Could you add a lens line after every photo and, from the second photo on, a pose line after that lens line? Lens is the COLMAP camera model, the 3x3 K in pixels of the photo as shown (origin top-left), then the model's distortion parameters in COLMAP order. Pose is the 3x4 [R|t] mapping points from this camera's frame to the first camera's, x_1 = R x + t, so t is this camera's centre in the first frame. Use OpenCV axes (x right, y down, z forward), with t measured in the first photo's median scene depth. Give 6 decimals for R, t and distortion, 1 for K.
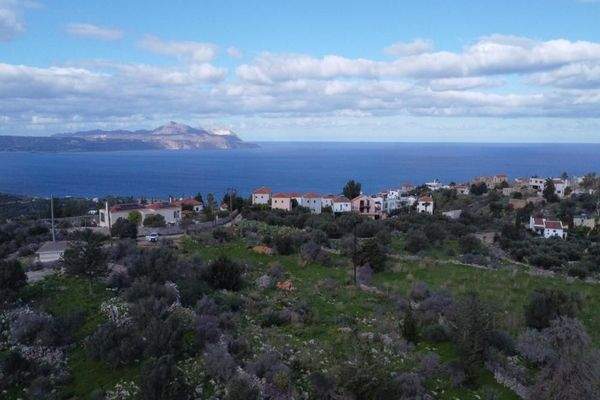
lens RADIAL K [[447.9, 0, 304.7], [0, 447.9, 200.9], [0, 0, 1]] dist [0.005400, -0.005713]
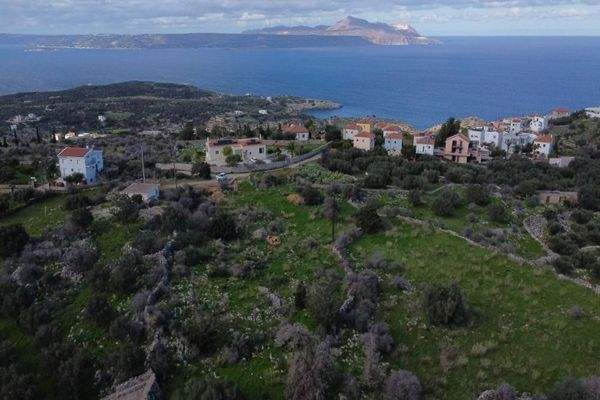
lens RADIAL K [[445.7, 0, 302.7], [0, 445.7, 193.9], [0, 0, 1]] dist [0.002191, 0.000774]
pose [[0.926619, 0.119682, -0.356446, 0.199506], [-0.043528, 0.975760, 0.214470, -0.091289], [0.373474, -0.183217, 0.909367, -0.050355]]
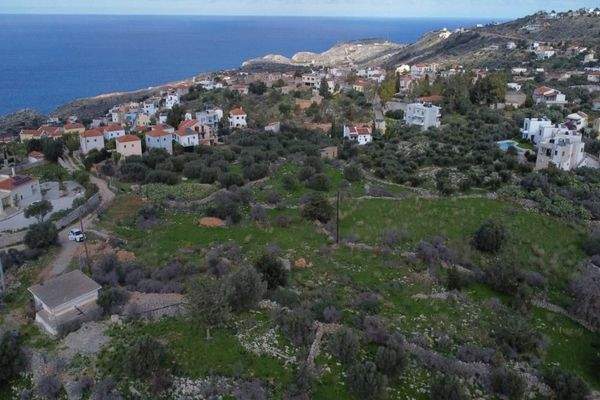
lens RADIAL K [[467.3, 0, 300.0], [0, 467.3, 200.0], [0, 0, 1]] dist [0.003861, -0.001918]
pose [[0.837486, -0.201217, 0.508064, -0.246010], [0.070759, 0.961843, 0.264295, -0.108142], [-0.541858, -0.185393, 0.819768, 0.037245]]
